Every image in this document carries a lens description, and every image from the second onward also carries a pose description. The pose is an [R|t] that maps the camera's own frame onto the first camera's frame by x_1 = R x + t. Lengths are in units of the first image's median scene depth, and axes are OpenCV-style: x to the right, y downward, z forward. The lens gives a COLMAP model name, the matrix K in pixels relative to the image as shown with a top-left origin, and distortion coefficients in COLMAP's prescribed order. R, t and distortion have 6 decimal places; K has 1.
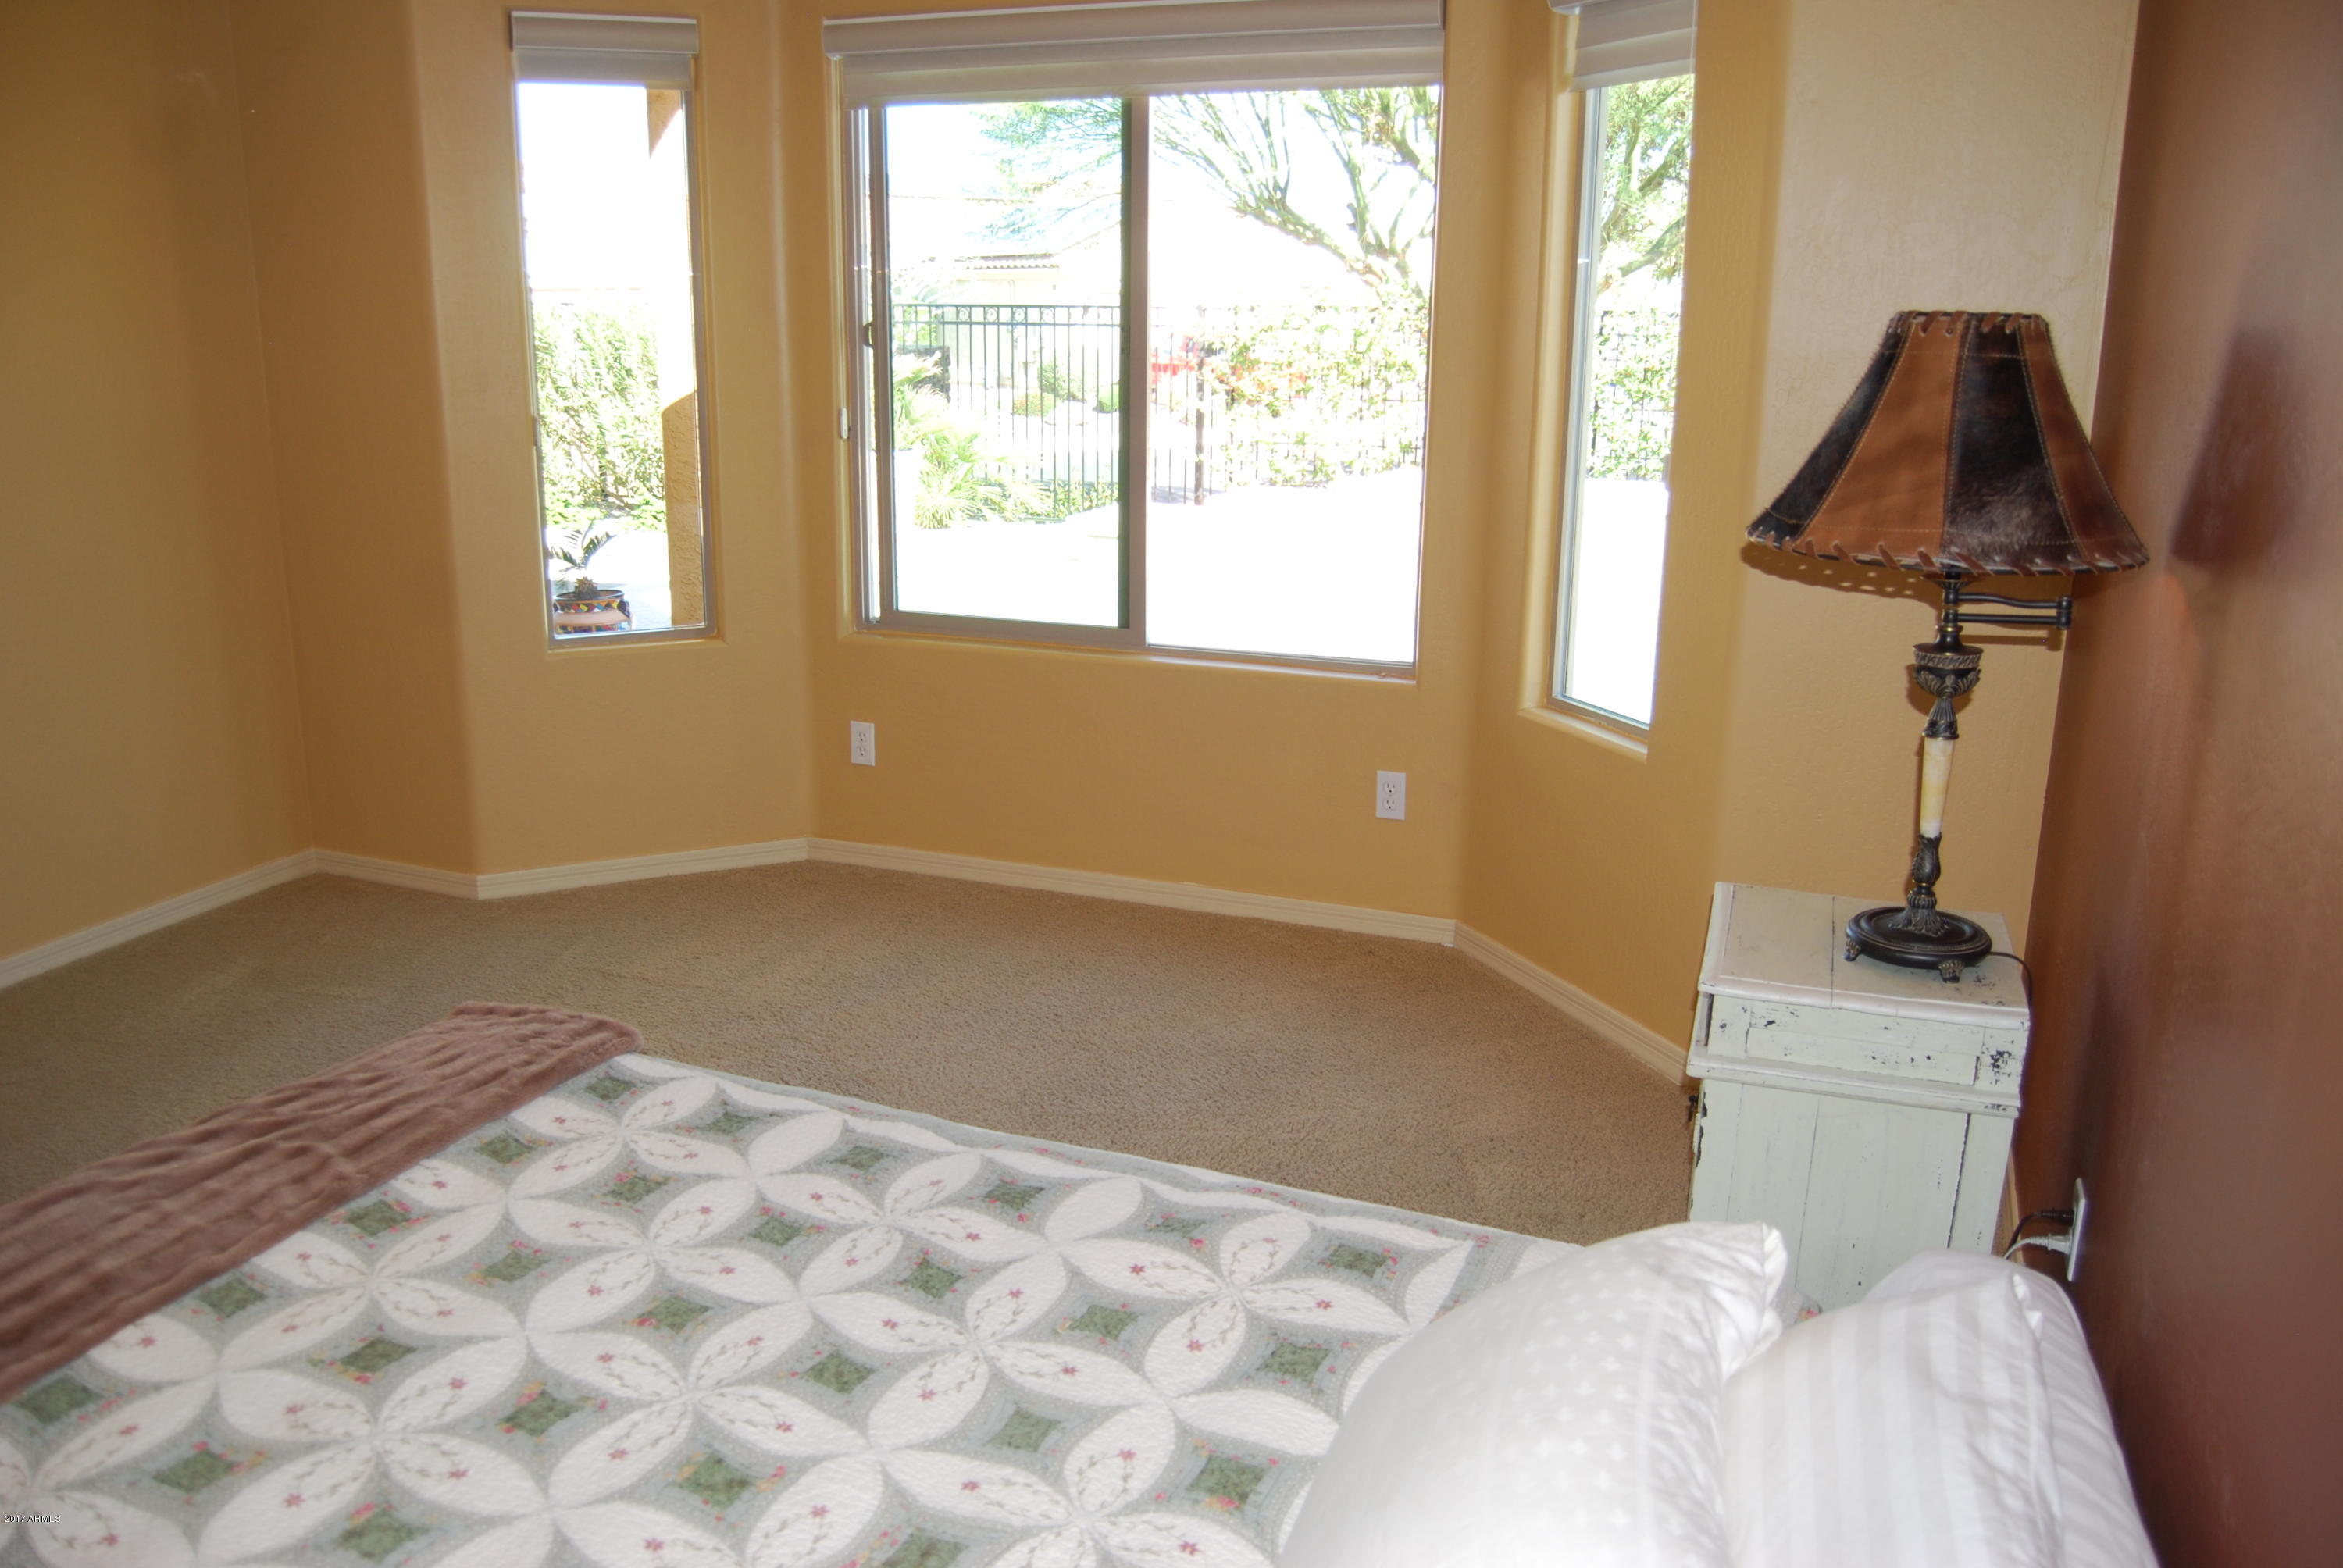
lens RADIAL K [[1839.4, 0, 1154.6], [0, 1839.4, 791.7], [0, 0, 1]] dist [-0.096722, 0.039707]
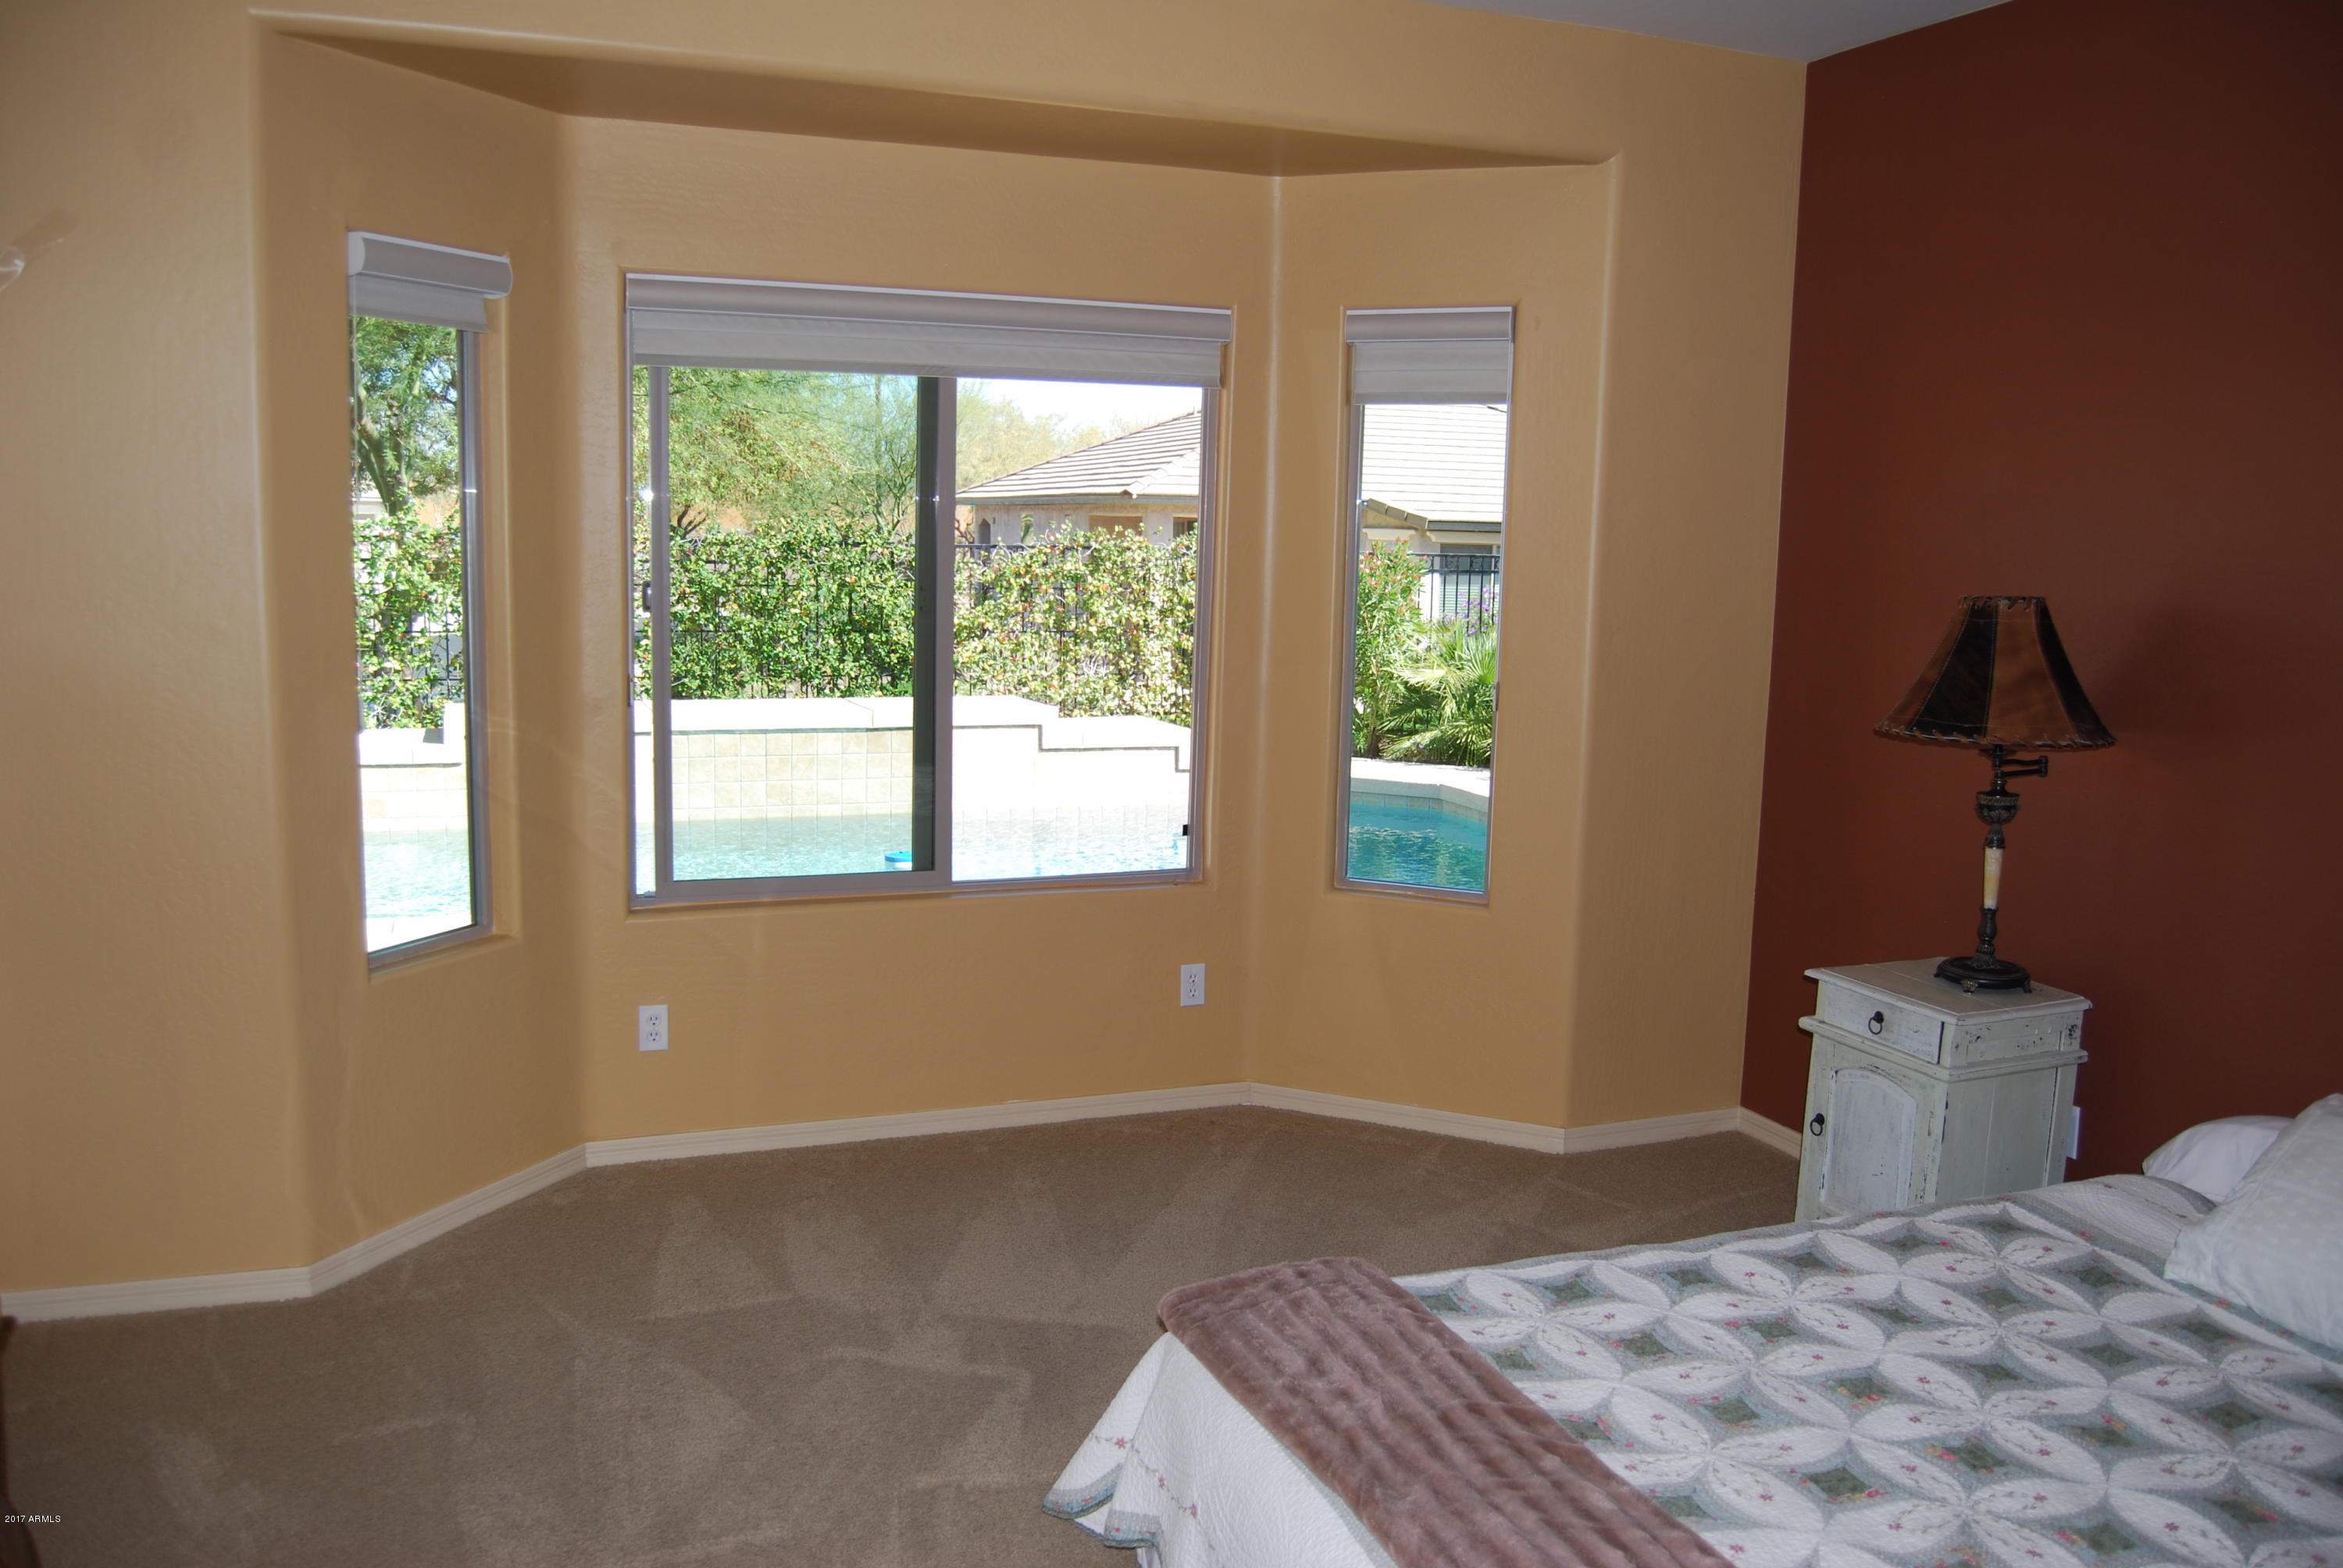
lens RADIAL K [[1839.4, 0, 1164.2], [0, 1839.4, 797.7], [0, 0, 1]] dist [-0.096722, 0.039707]
pose [[0.731682, -0.089530, 0.675741, -1.236102], [0.160730, 0.986044, -0.043393, -0.126124], [-0.662425, 0.140362, 0.735861, 0.285223]]
